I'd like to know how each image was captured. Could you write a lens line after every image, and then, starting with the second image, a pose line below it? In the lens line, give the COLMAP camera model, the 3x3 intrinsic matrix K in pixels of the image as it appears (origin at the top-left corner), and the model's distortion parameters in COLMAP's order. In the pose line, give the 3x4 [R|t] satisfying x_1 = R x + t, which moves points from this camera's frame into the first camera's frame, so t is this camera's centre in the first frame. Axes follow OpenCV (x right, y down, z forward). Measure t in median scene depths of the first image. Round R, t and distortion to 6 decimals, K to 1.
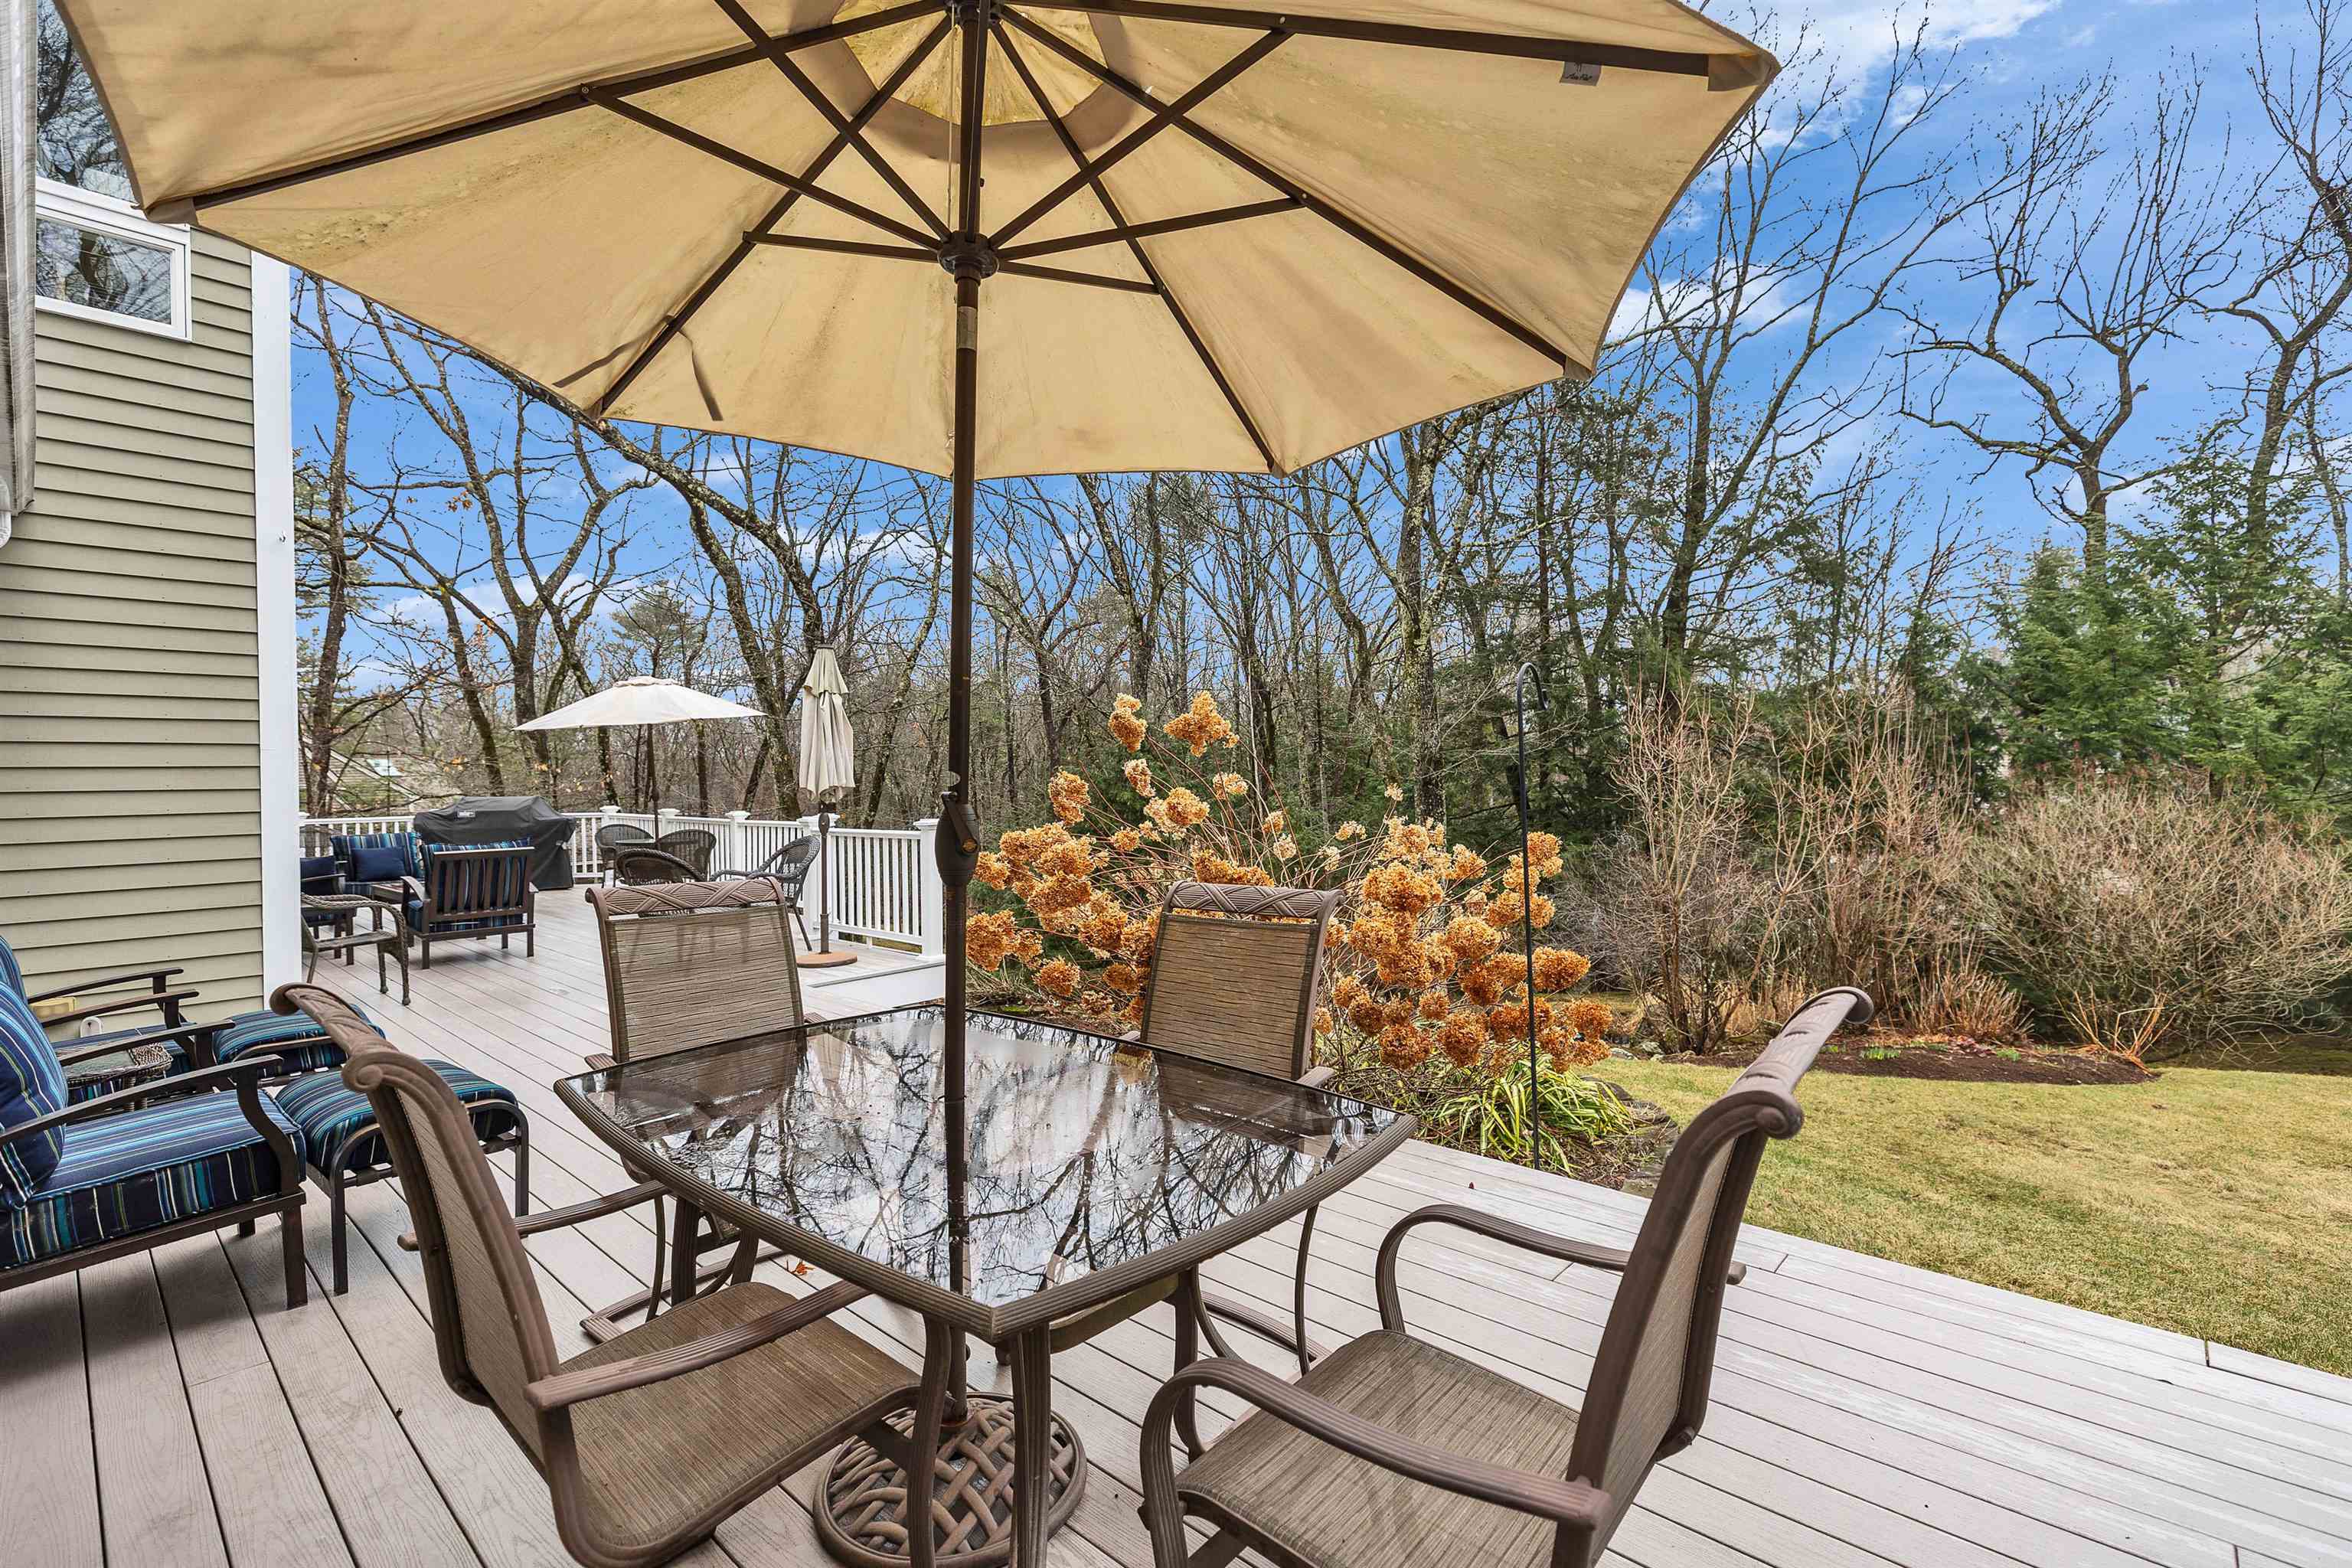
lens RADIAL K [[1053.9, 0, 1176.0], [0, 1053.9, 784.0], [0, 0, 1]] dist [-0.012865, -0.000132]
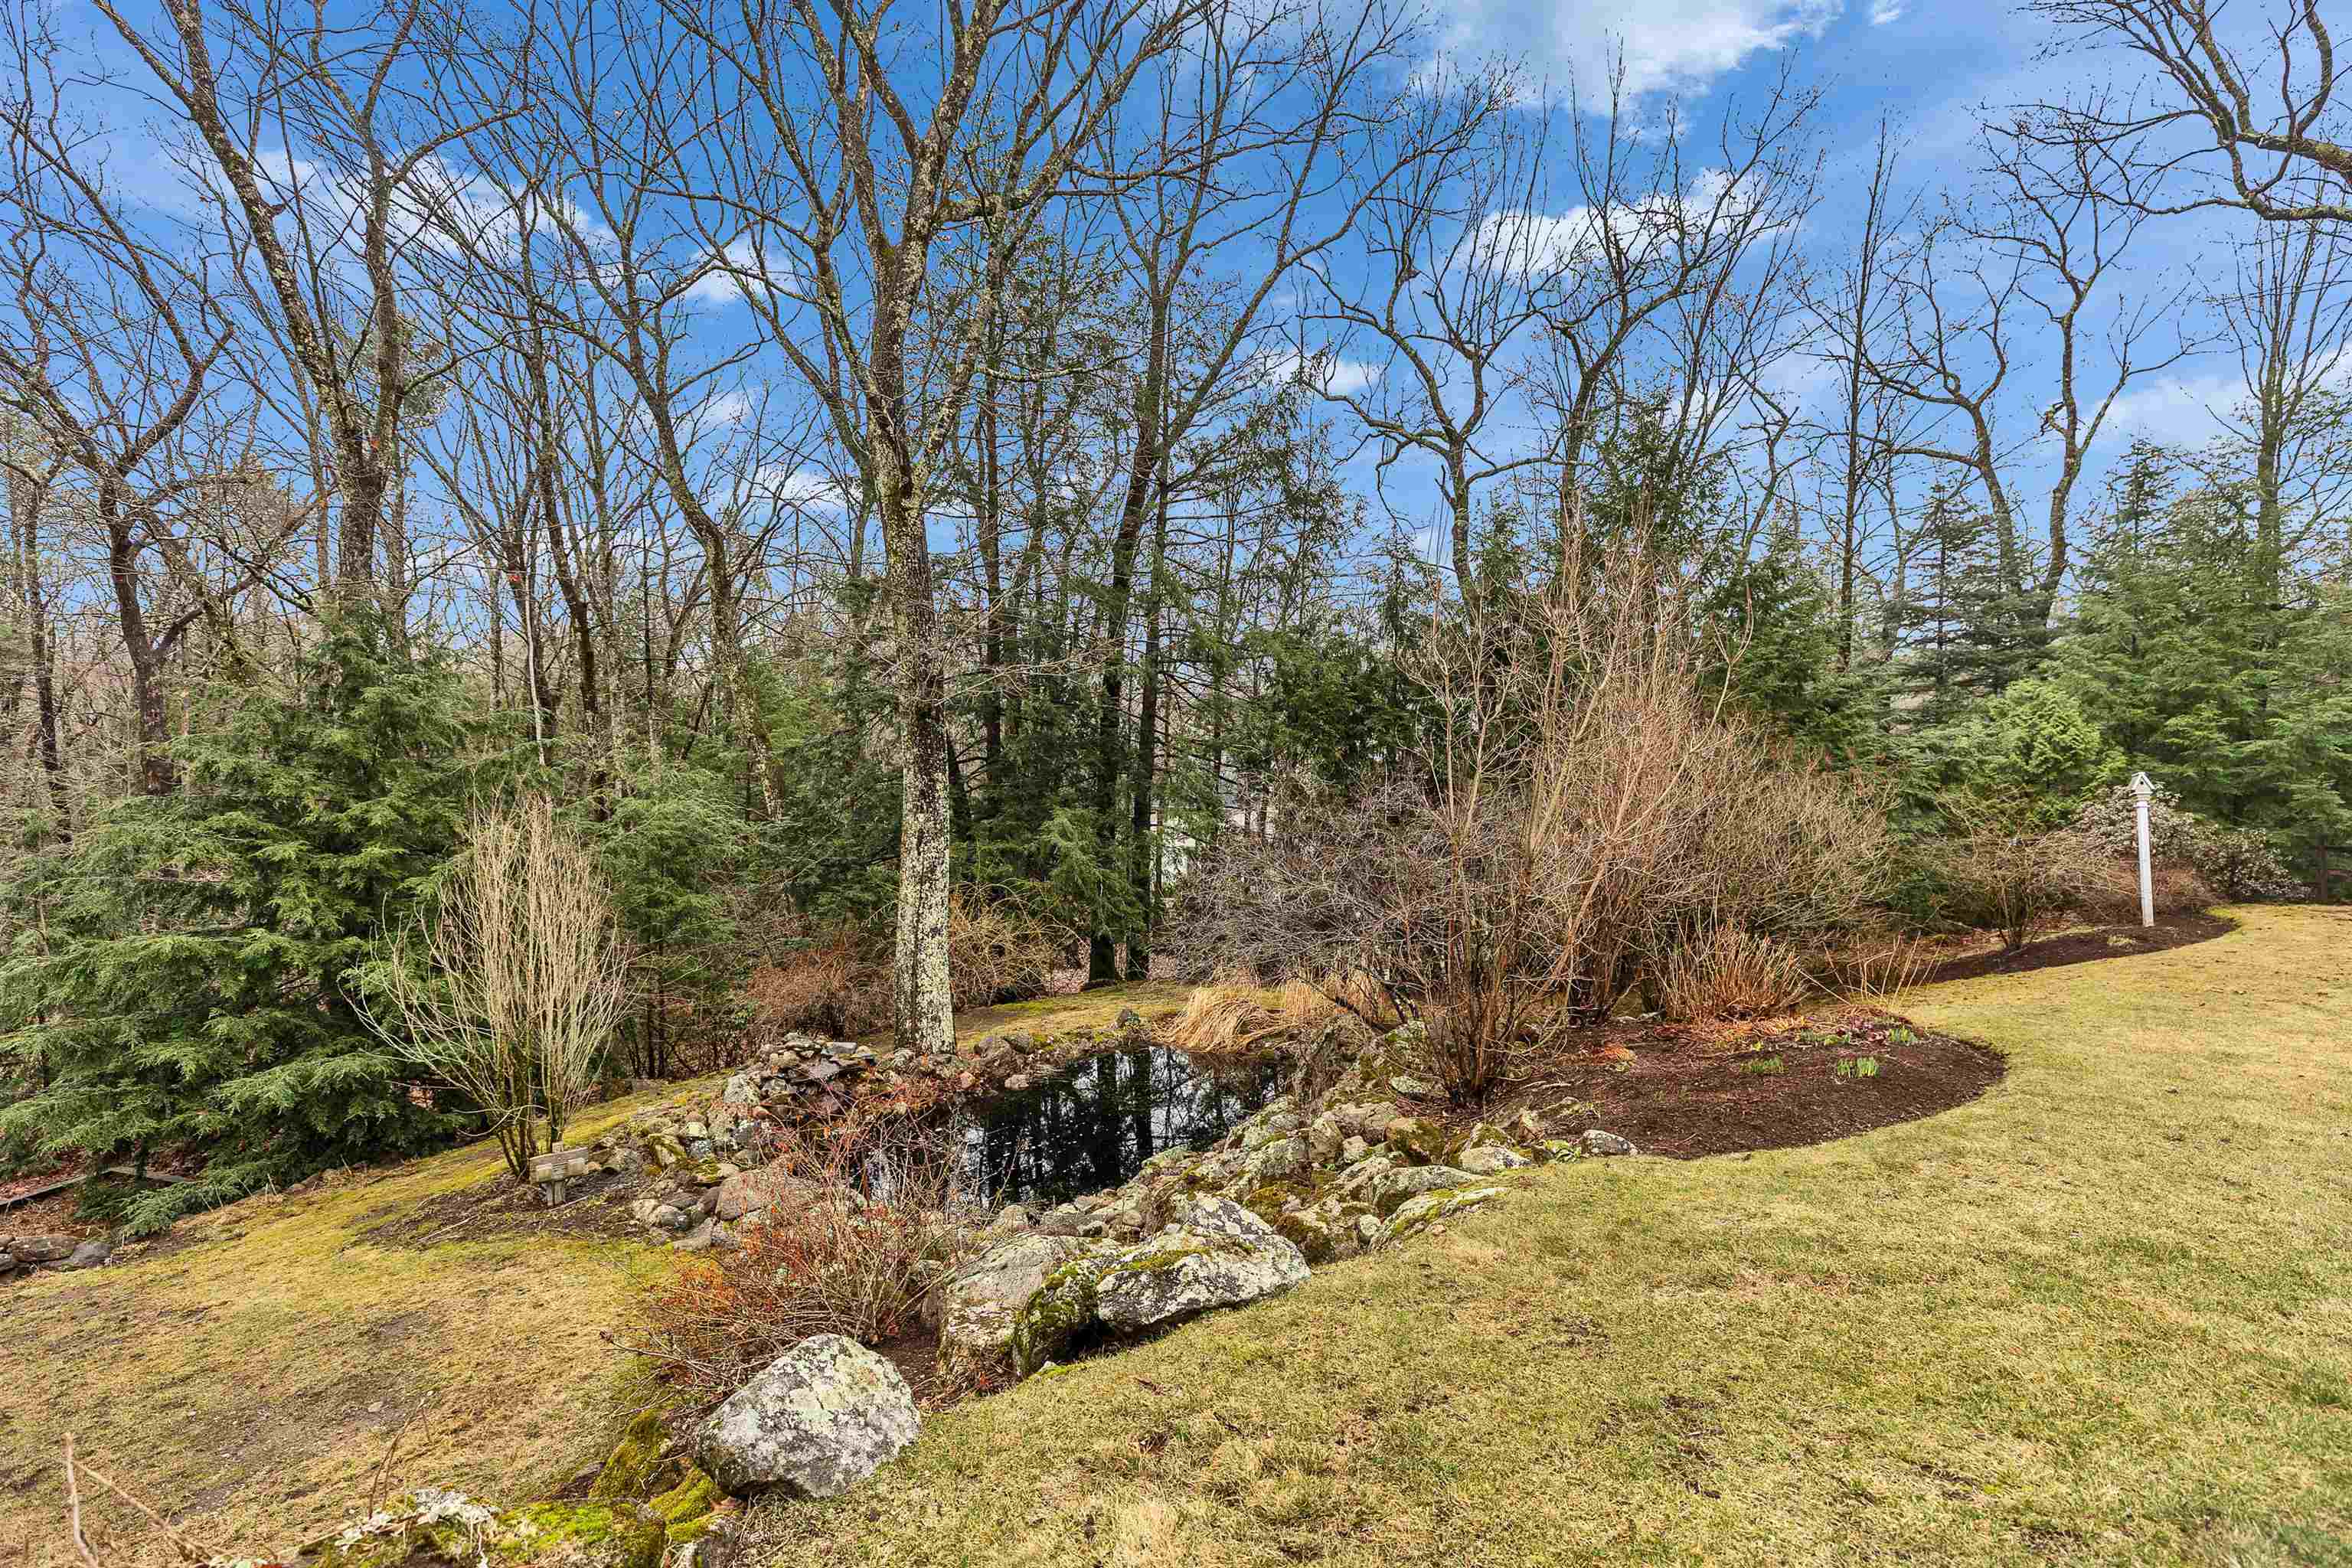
lens RADIAL K [[1053.9, 0, 1176.0], [0, 1053.9, 784.0], [0, 0, 1]] dist [-0.012865, -0.000132]
pose [[0.784683, -0.005495, 0.619873, -0.040595], [-0.000676, 0.999953, 0.009720, 0.029601], [-0.619897, -0.008046, 0.784642, 0.299116]]
